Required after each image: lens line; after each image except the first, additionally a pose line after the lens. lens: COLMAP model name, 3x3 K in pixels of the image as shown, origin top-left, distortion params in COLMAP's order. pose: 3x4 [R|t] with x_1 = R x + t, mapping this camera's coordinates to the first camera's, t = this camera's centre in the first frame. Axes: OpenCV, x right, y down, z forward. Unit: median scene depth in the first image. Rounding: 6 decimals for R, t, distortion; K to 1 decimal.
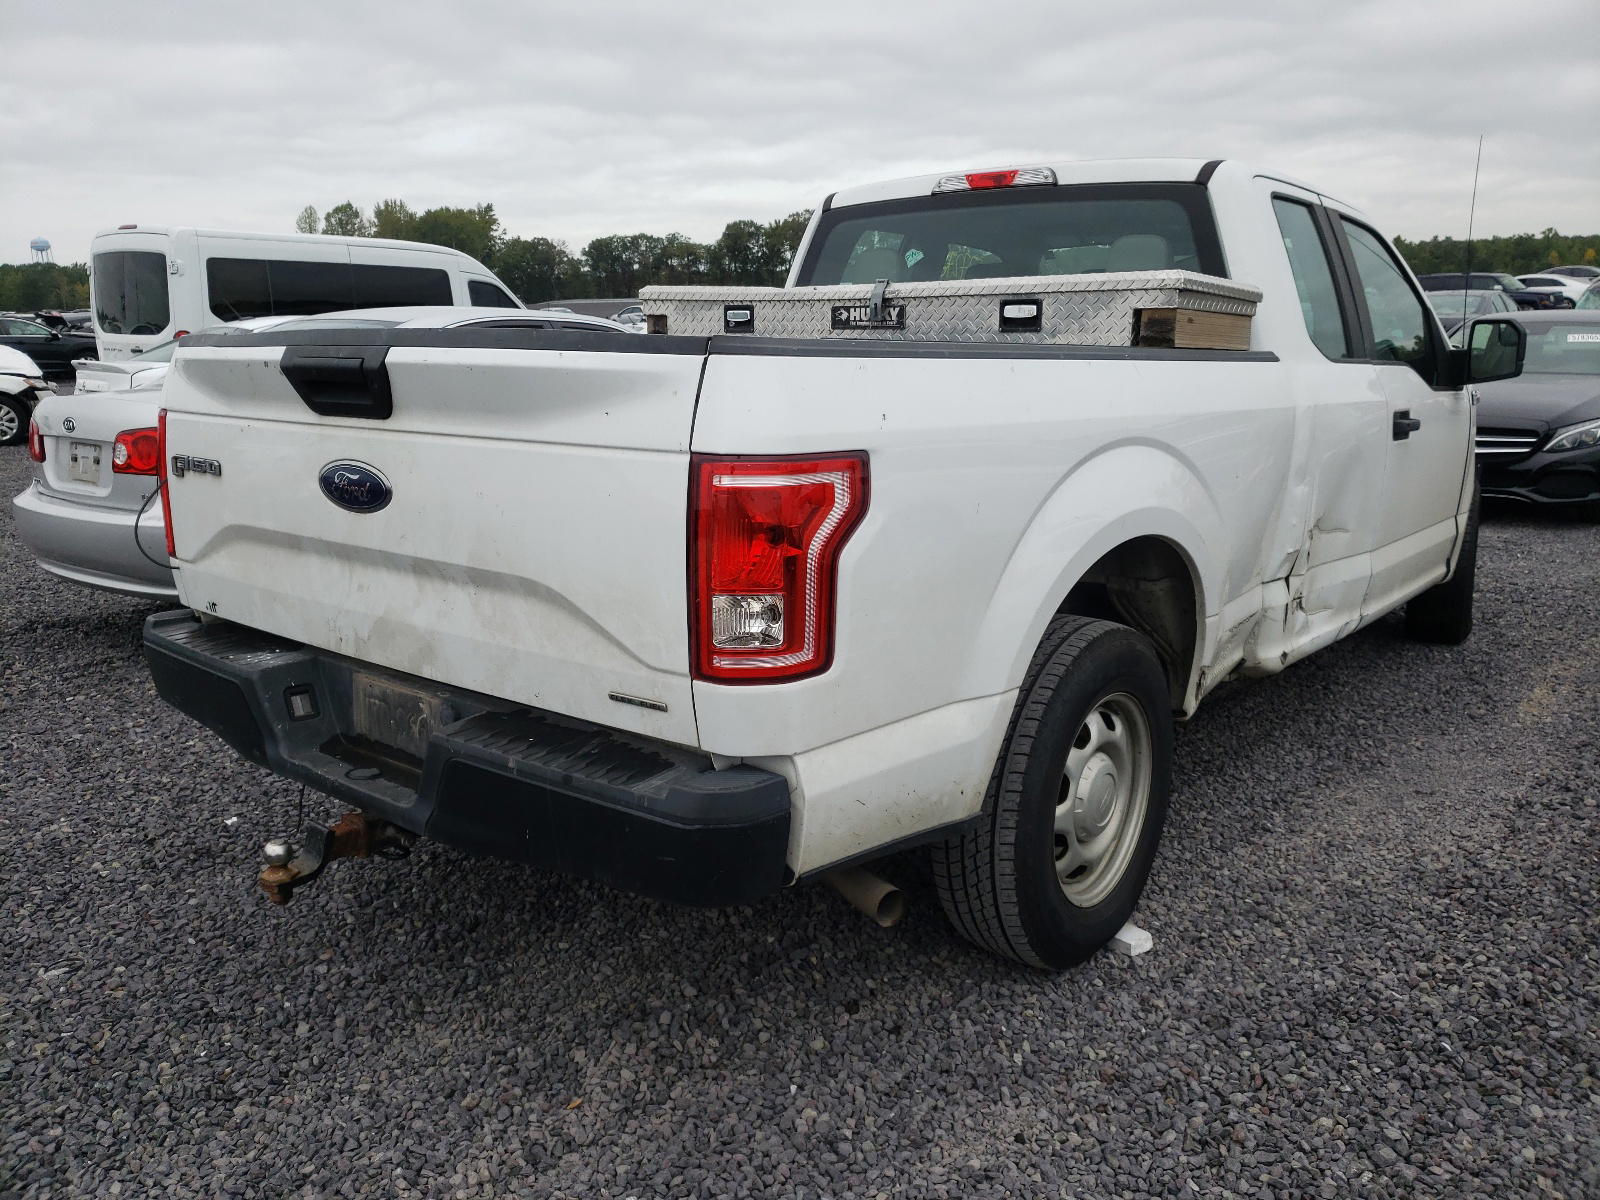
lens RADIAL K [[1227.7, 0, 804.2], [0, 1227.7, 599.3], [0, 0, 1]] dist [0.001863, 0.008100]
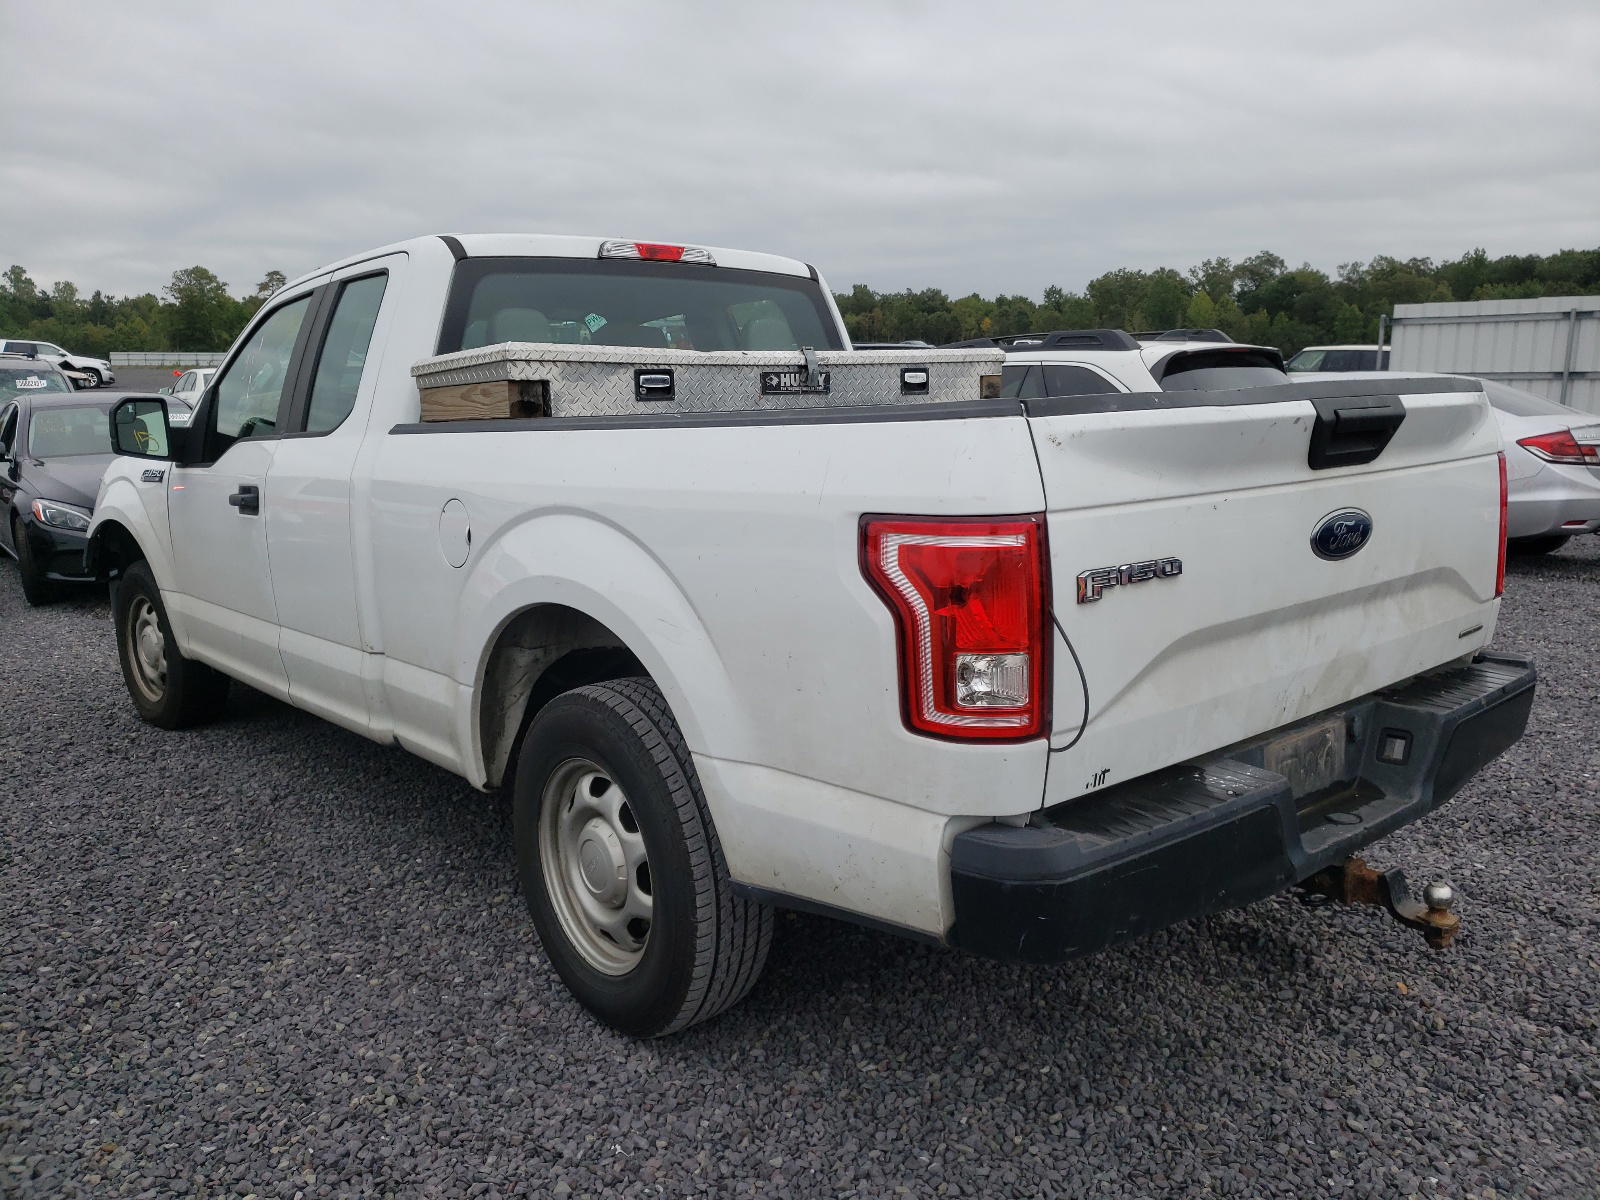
lens RADIAL K [[1227.7, 0, 807.2], [0, 1227.7, 602.7], [0, 0, 1]] dist [0.001863, 0.008100]
pose [[0.159705, -0.164874, 0.973299, -0.960849], [0.232013, 0.964605, 0.125331, -0.178515], [-0.959513, 0.205802, 0.192305, 0.829109]]
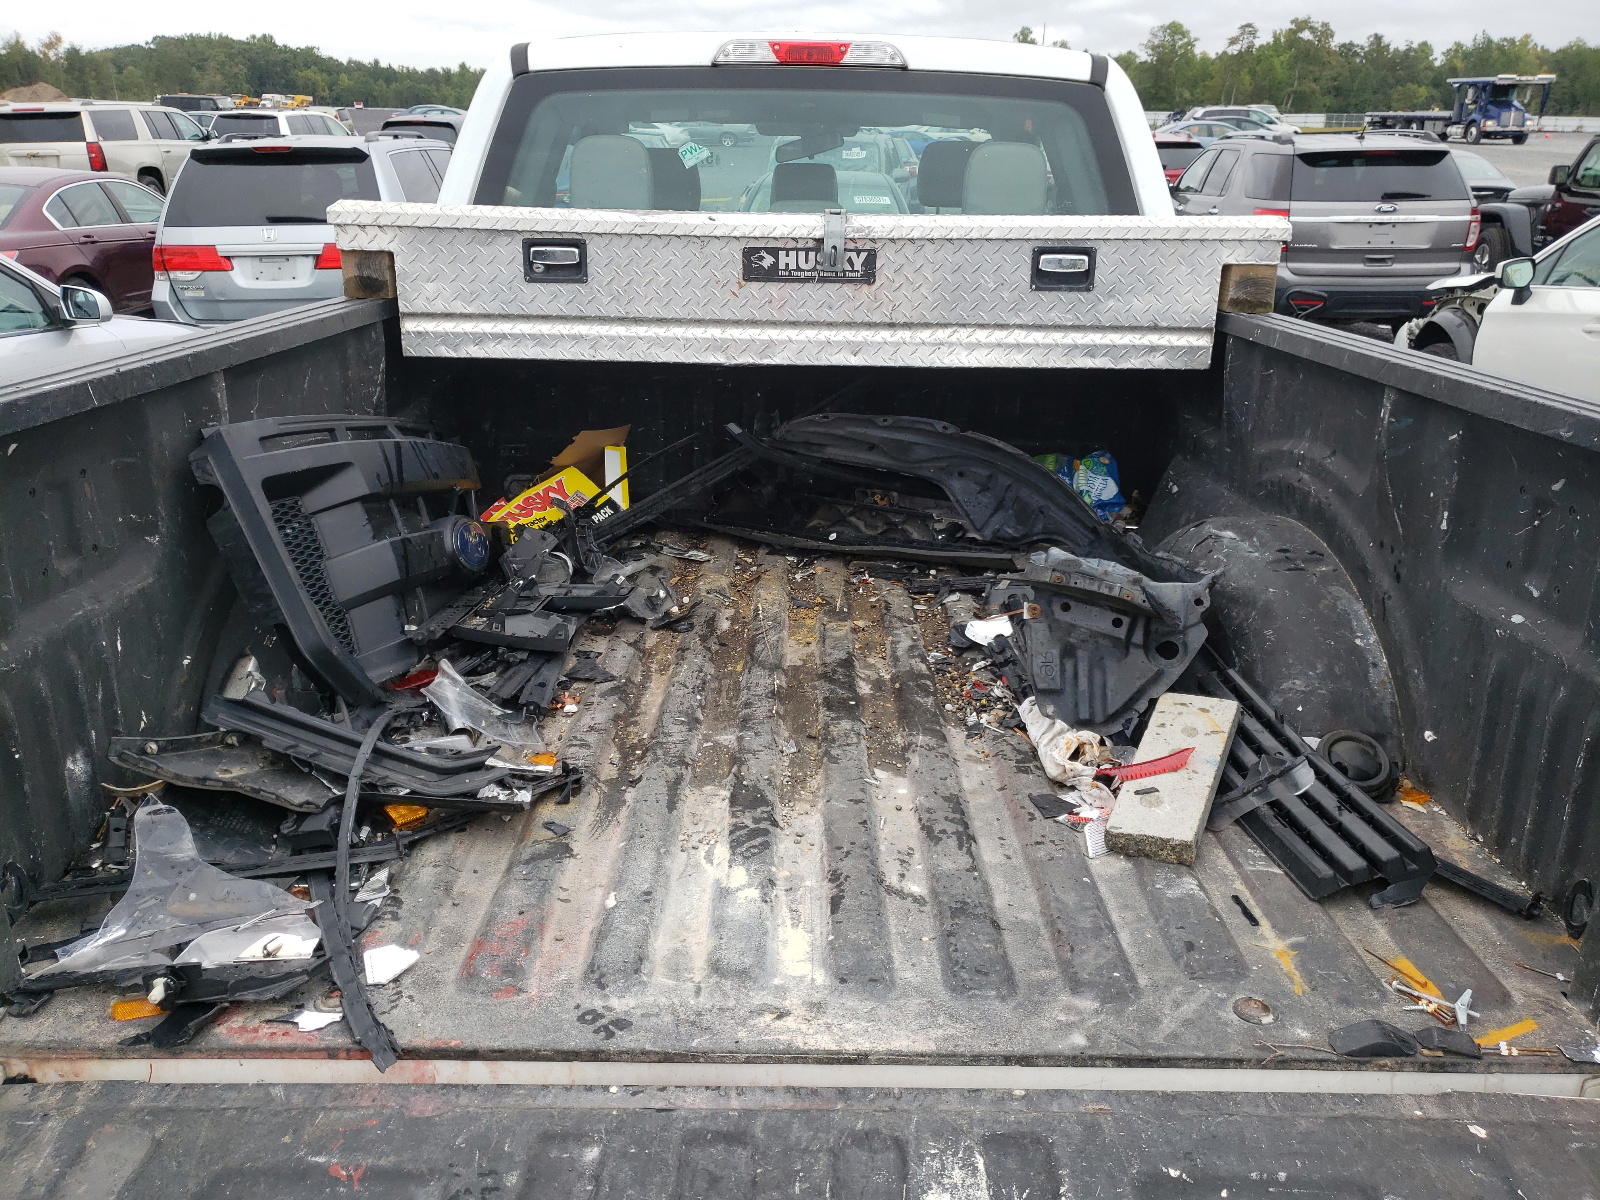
lens RADIAL K [[1227.7, 0, 798.3], [0, 1227.7, 599.6], [0, 0, 1]] dist [0.001863, 0.008100]
pose [[0.772730, -0.198752, 0.602815, -0.400824], [0.119127, 0.978247, 0.169830, -0.163278], [-0.623456, -0.059421, 0.779597, 0.456841]]
